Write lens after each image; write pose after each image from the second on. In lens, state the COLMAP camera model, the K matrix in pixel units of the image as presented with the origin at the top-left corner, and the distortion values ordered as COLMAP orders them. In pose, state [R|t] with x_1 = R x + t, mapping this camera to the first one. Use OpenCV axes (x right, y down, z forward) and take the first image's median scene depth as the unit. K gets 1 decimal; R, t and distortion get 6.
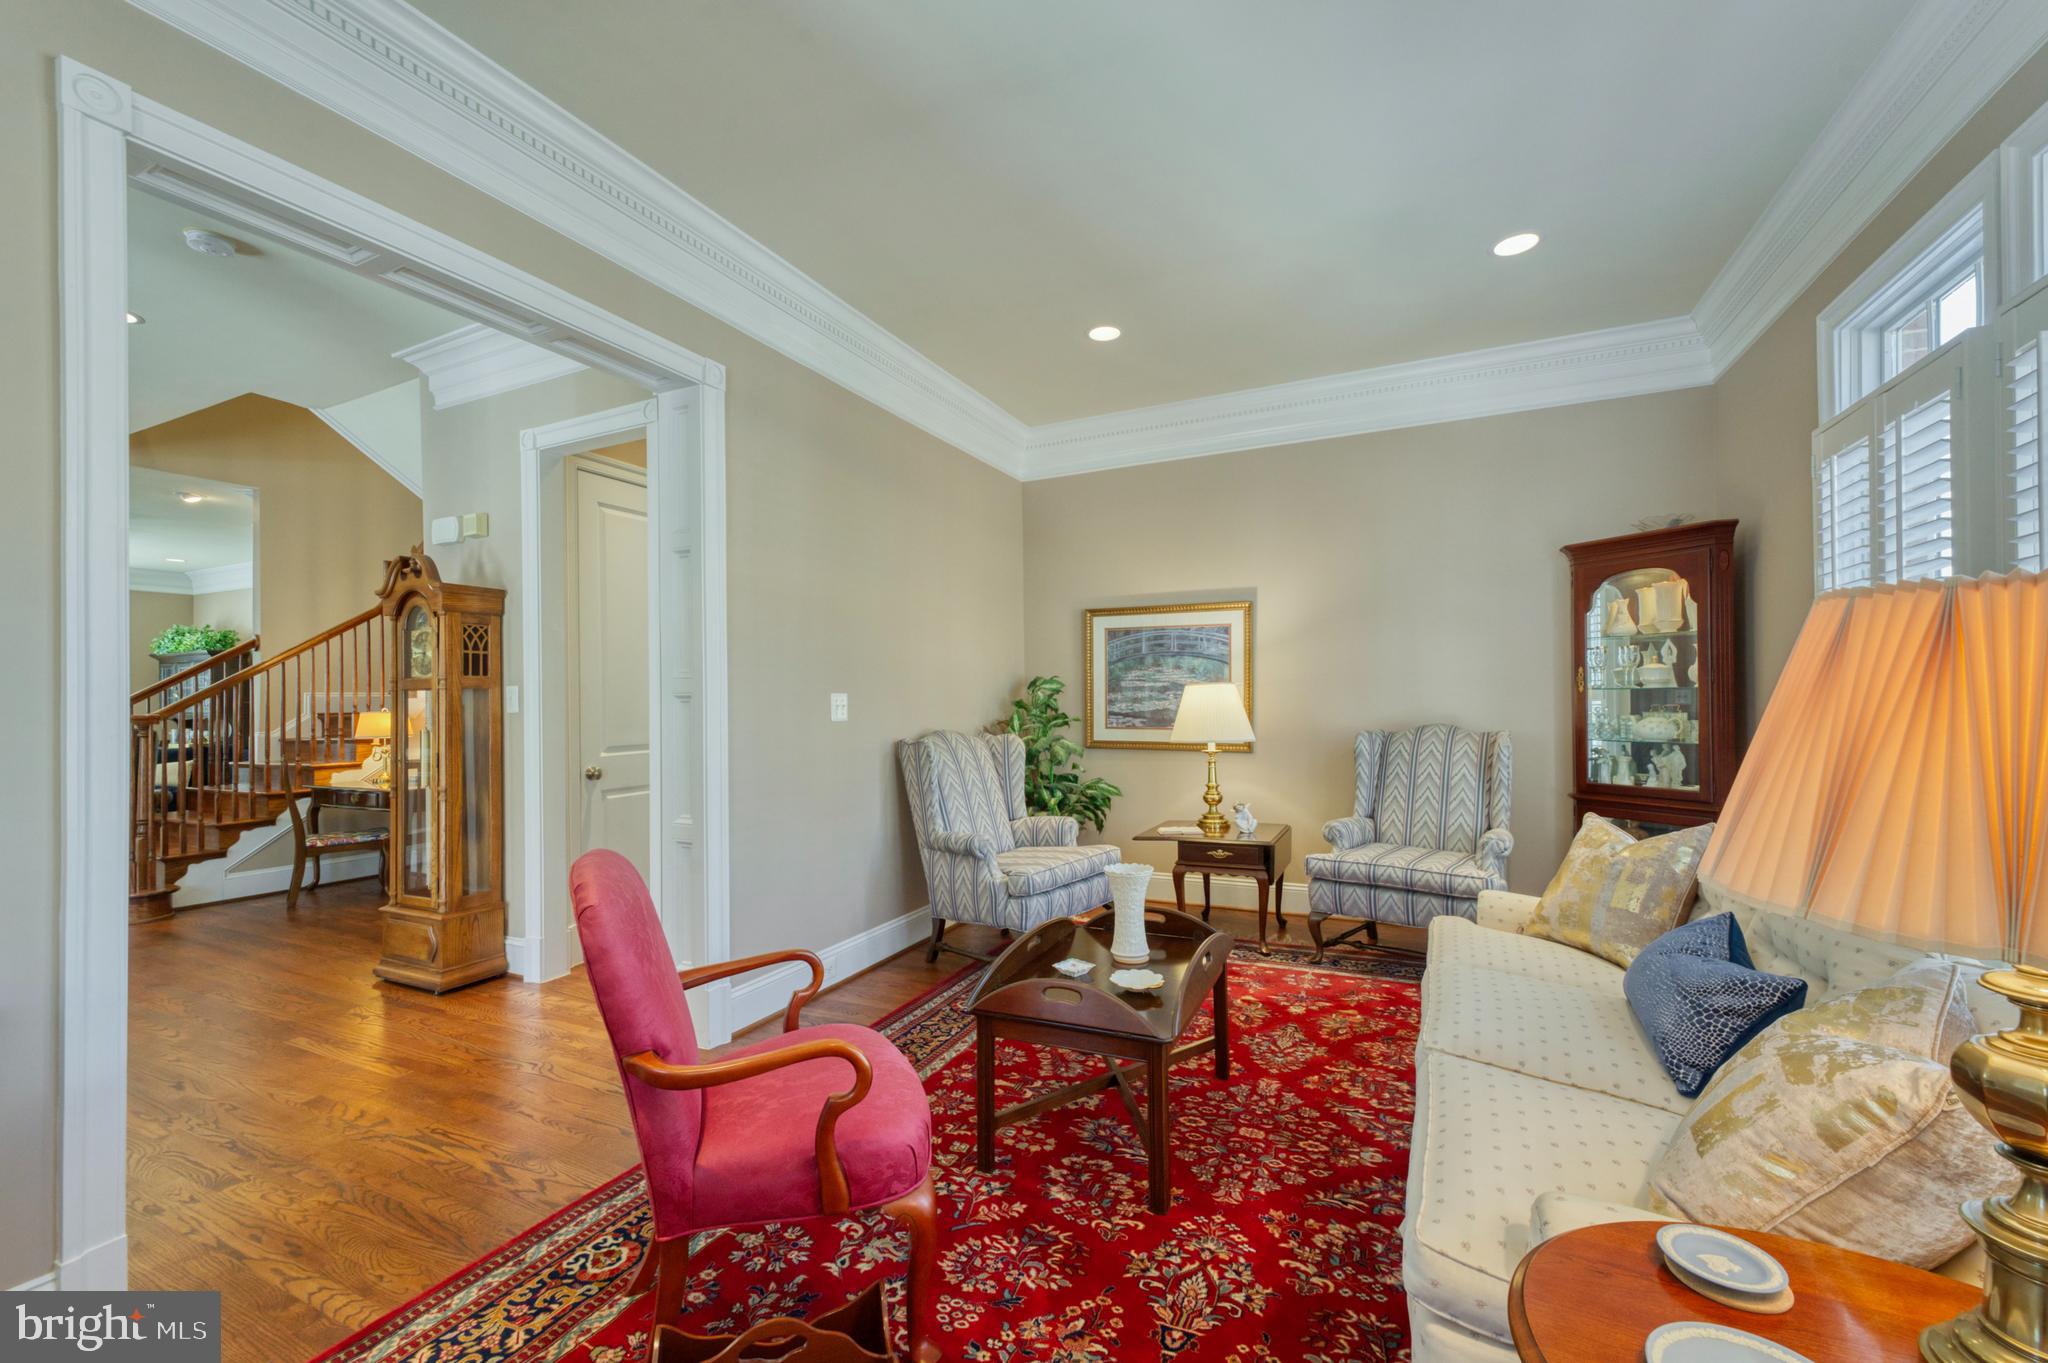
lens RADIAL K [[836.5, 0, 1026.6], [0, 836.5, 692.2], [0, 0, 1]] dist [-0.000013, -0.000875]
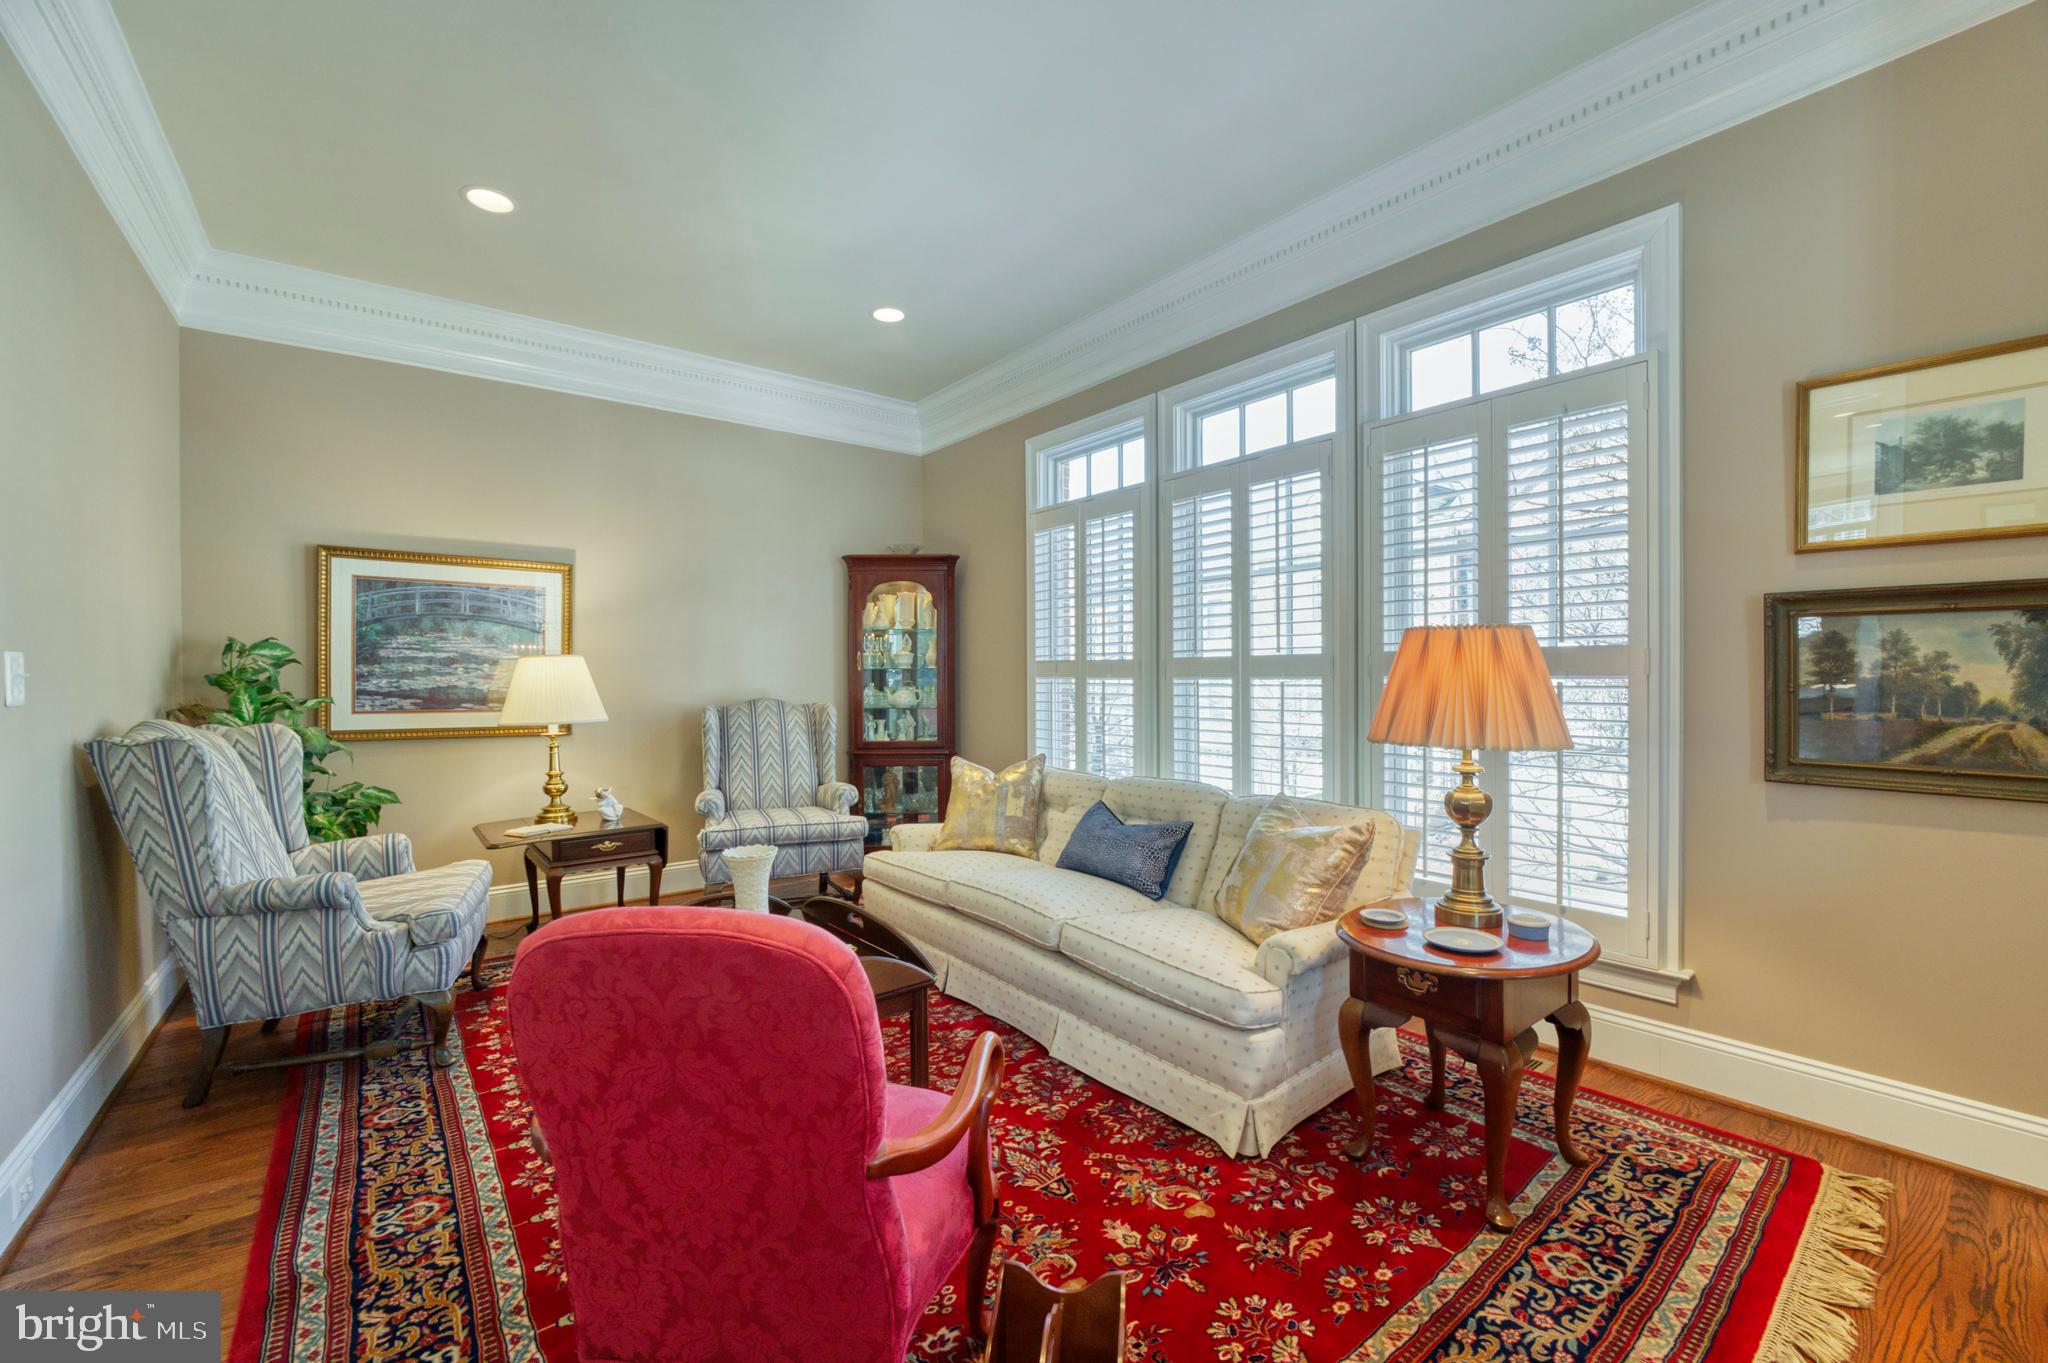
lens RADIAL K [[836.5, 0, 1023.4], [0, 836.5, 689.0], [0, 0, 1]] dist [-0.000013, -0.000875]
pose [[0.450628, -0.004836, 0.892699, -0.329829], [-0.009937, 0.999896, 0.010432, 0.010015], [-0.892657, -0.013572, 0.450533, 0.176382]]
